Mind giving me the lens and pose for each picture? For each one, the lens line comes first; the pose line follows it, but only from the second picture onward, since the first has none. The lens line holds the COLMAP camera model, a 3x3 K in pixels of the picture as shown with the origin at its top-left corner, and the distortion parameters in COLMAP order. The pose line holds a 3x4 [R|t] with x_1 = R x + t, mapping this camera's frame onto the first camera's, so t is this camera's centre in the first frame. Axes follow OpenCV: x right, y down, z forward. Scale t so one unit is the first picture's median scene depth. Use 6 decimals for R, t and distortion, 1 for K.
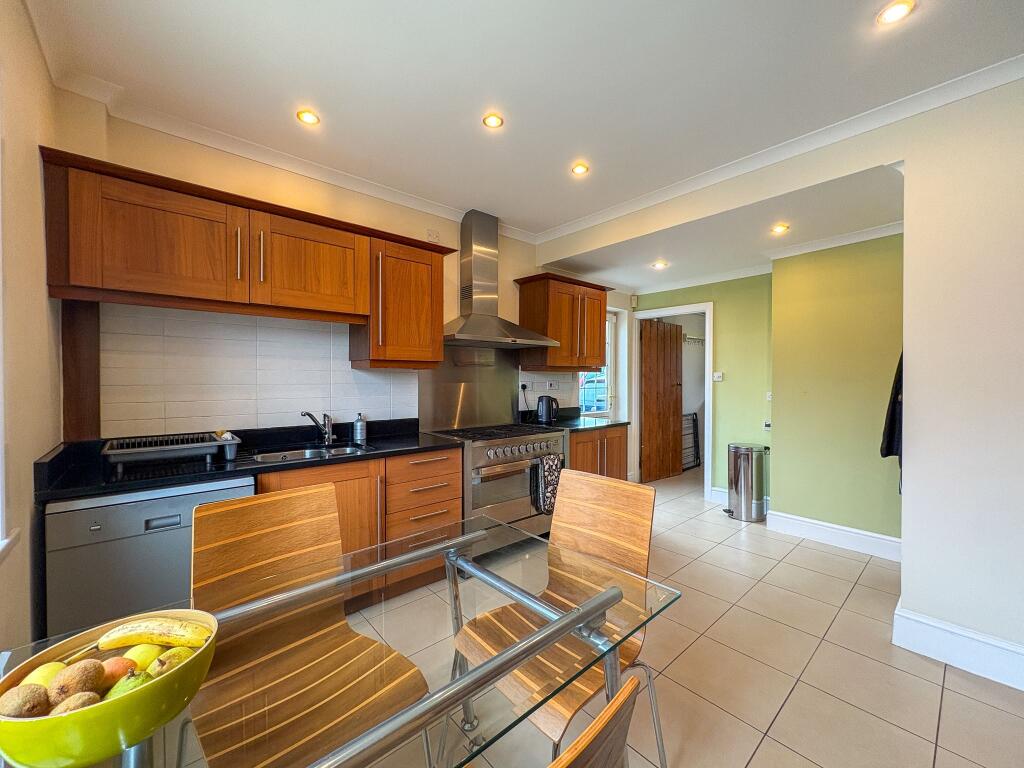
lens RADIAL K [[406.9, 0, 512.7], [0, 406.9, 383.6], [0, 0, 1]] dist [-0.000792, 0.000249]
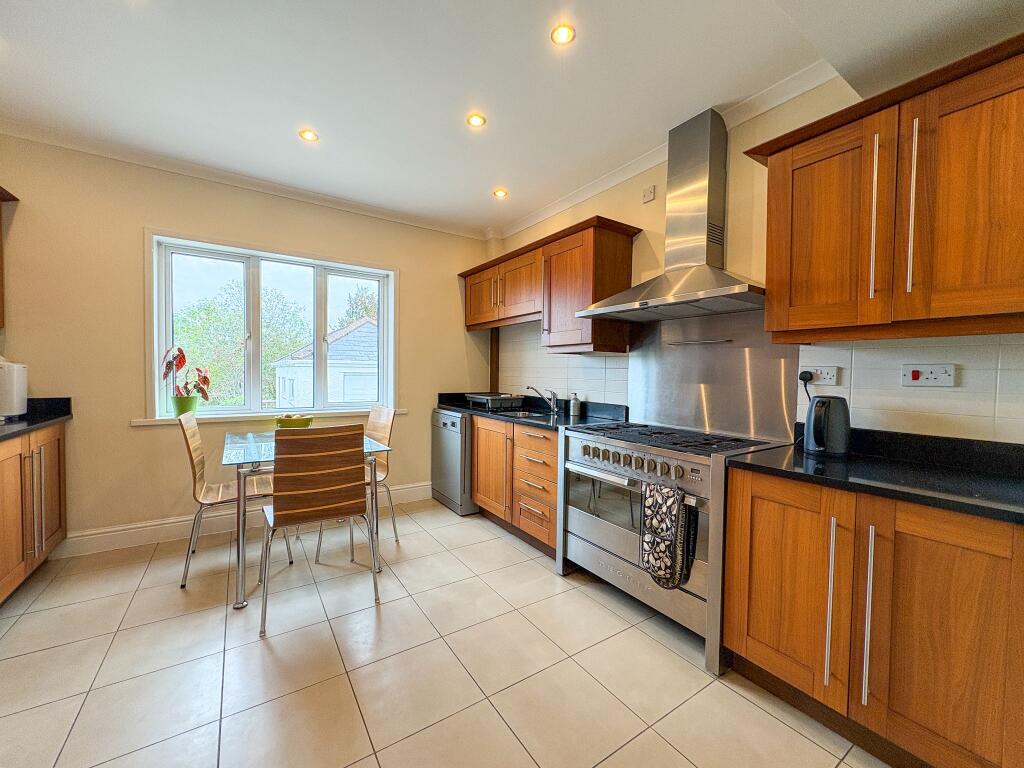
lens RADIAL K [[406.9, 0, 512.7], [0, 406.9, 383.6], [0, 0, 1]] dist [-0.000792, 0.000249]
pose [[-0.125376, 0.026251, -0.991762, 0.715540], [-0.026058, 0.999218, 0.029742, 0.014230], [0.991767, 0.029572, -0.124594, 0.867287]]
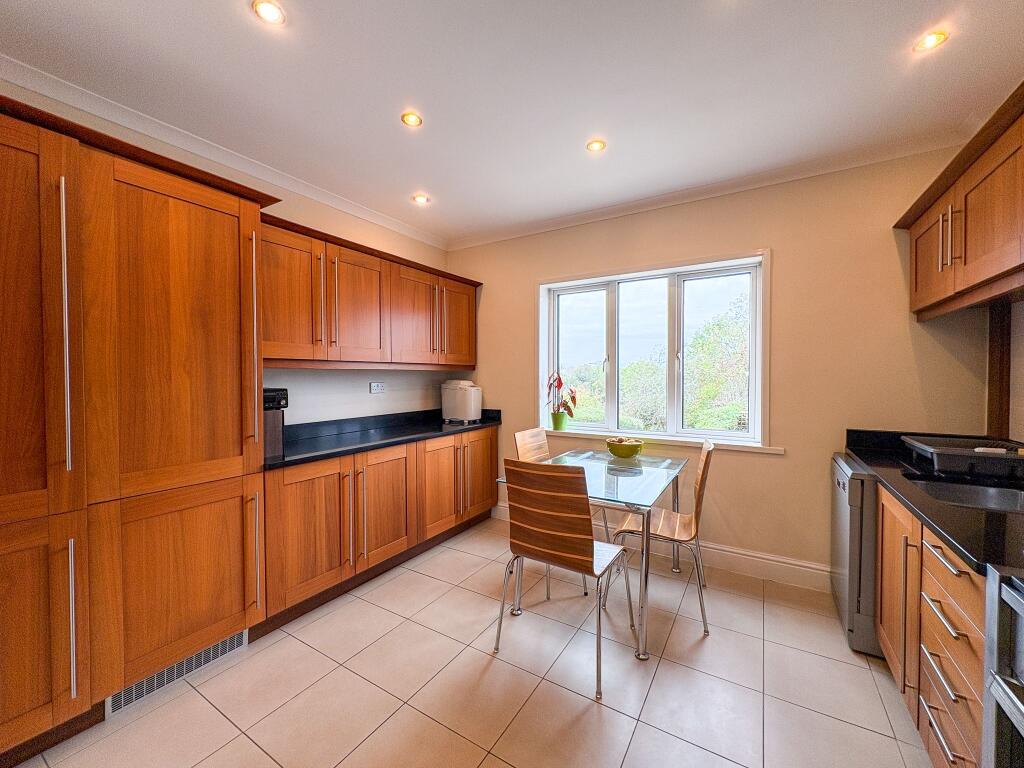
lens RADIAL K [[406.9, 0, 512.7], [0, 406.9, 383.6], [0, 0, 1]] dist [-0.000792, 0.000249]
pose [[-0.955062, 0.006754, -0.296330, 0.325786], [-0.001832, 0.999587, 0.028686, -0.022978], [0.296401, 0.027940, -0.954655, 1.042218]]
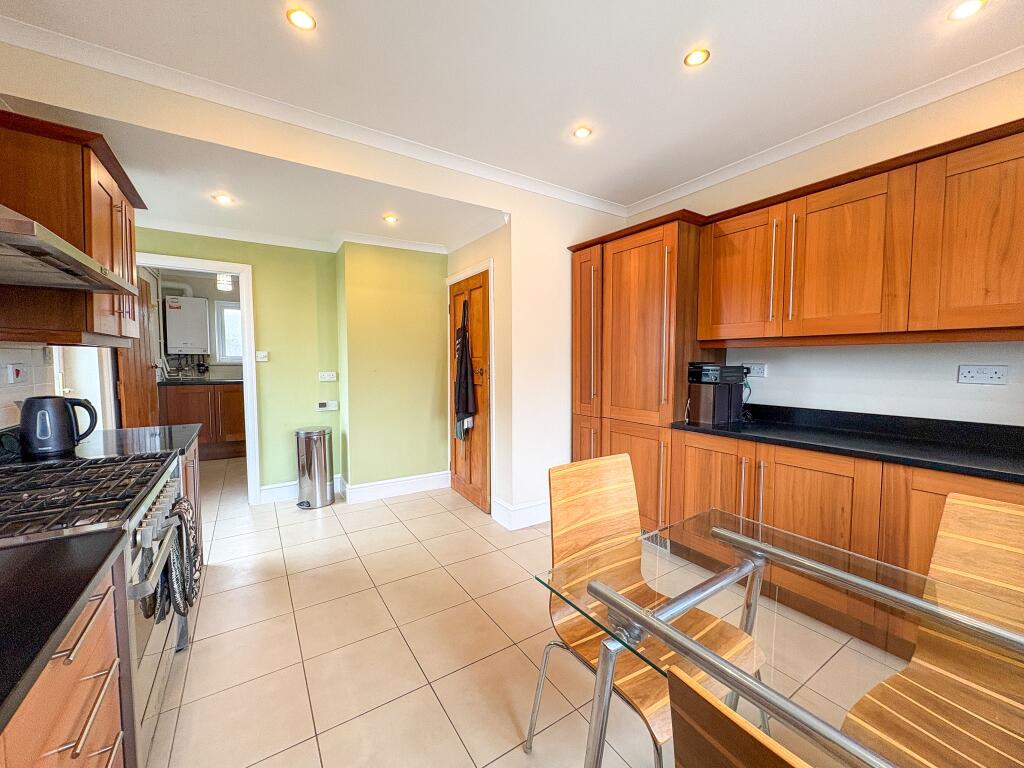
lens RADIAL K [[406.9, 0, 512.7], [0, 406.9, 383.6], [0, 0, 1]] dist [-0.000792, 0.000249]
pose [[0.138263, -0.061106, 0.988509, -0.369293], [0.007622, 0.998131, 0.060634, -0.010181], [-0.990366, -0.000849, 0.138470, 0.512794]]
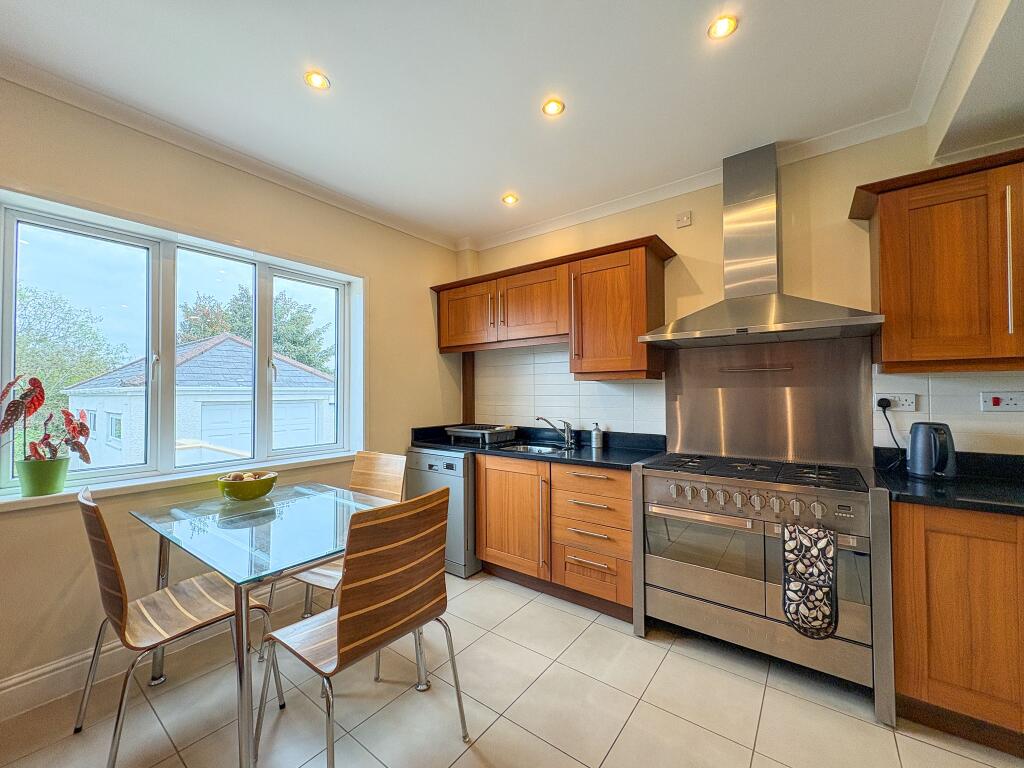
lens RADIAL K [[406.9, 0, 512.7], [0, 406.9, 383.6], [0, 0, 1]] dist [-0.000792, 0.000249]
pose [[0.208605, -0.023301, -0.977722, 0.560741], [-0.004773, 0.999680, -0.024843, -0.002630], [0.977988, 0.009849, 0.208427, 0.502754]]
